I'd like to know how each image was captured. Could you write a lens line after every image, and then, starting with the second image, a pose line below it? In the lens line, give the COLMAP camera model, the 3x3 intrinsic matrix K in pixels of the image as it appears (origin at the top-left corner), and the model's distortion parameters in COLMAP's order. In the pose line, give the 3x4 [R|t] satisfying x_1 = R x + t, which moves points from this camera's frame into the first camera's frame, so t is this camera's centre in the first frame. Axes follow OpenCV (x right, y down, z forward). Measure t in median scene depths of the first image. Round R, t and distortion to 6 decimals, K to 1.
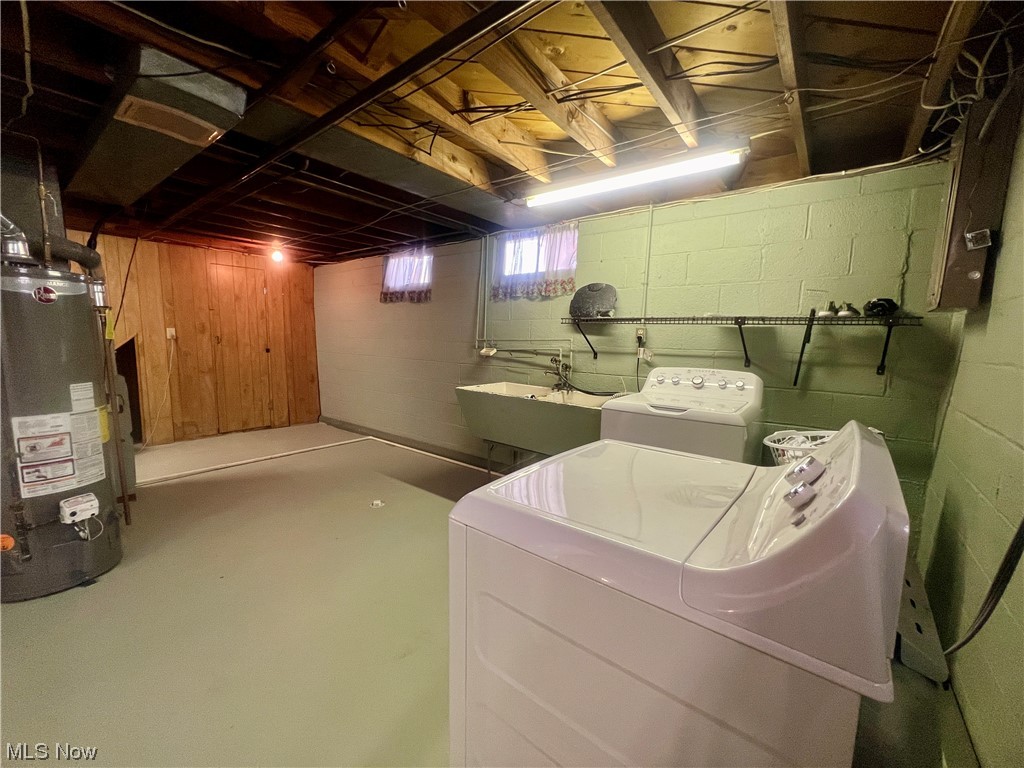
lens RADIAL K [[408.6, 0, 509.9], [0, 408.6, 385.9], [0, 0, 1]] dist [0.001069, -0.000058]
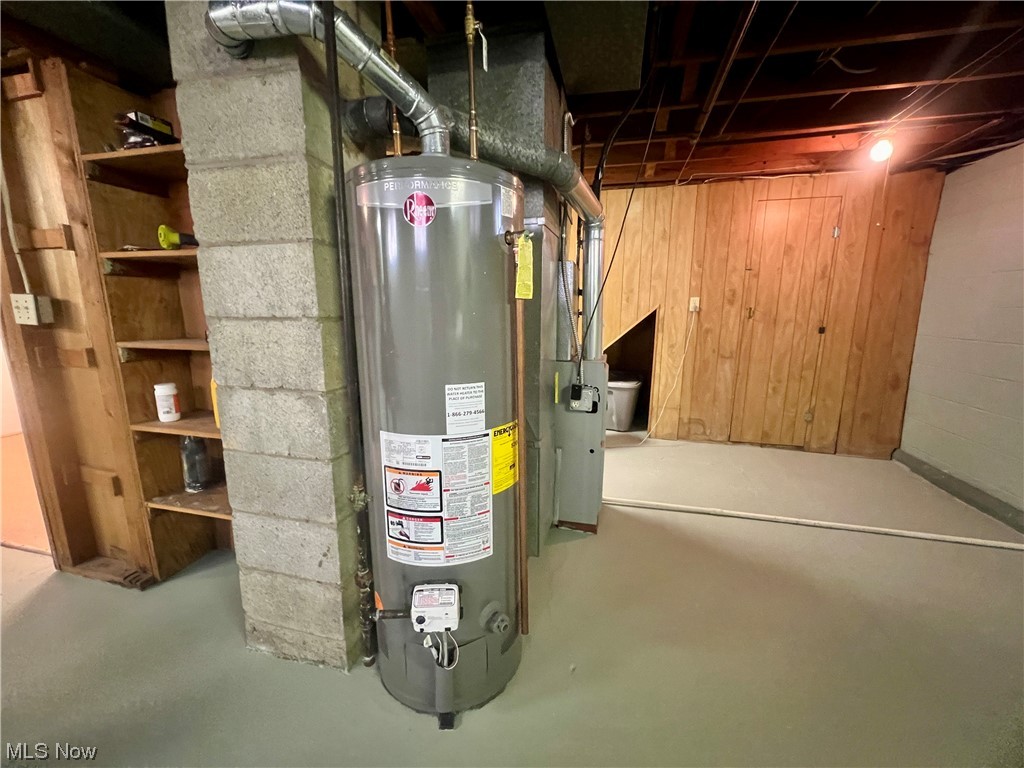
lens RADIAL K [[408.6, 0, 513.7], [0, 408.6, 384.6], [0, 0, 1]] dist [0.001069, -0.000058]
pose [[0.405547, 0.151059, -0.901506, -0.518495], [-0.106338, 0.987350, 0.117607, -0.069238], [0.907868, 0.048169, 0.416480, 0.790184]]
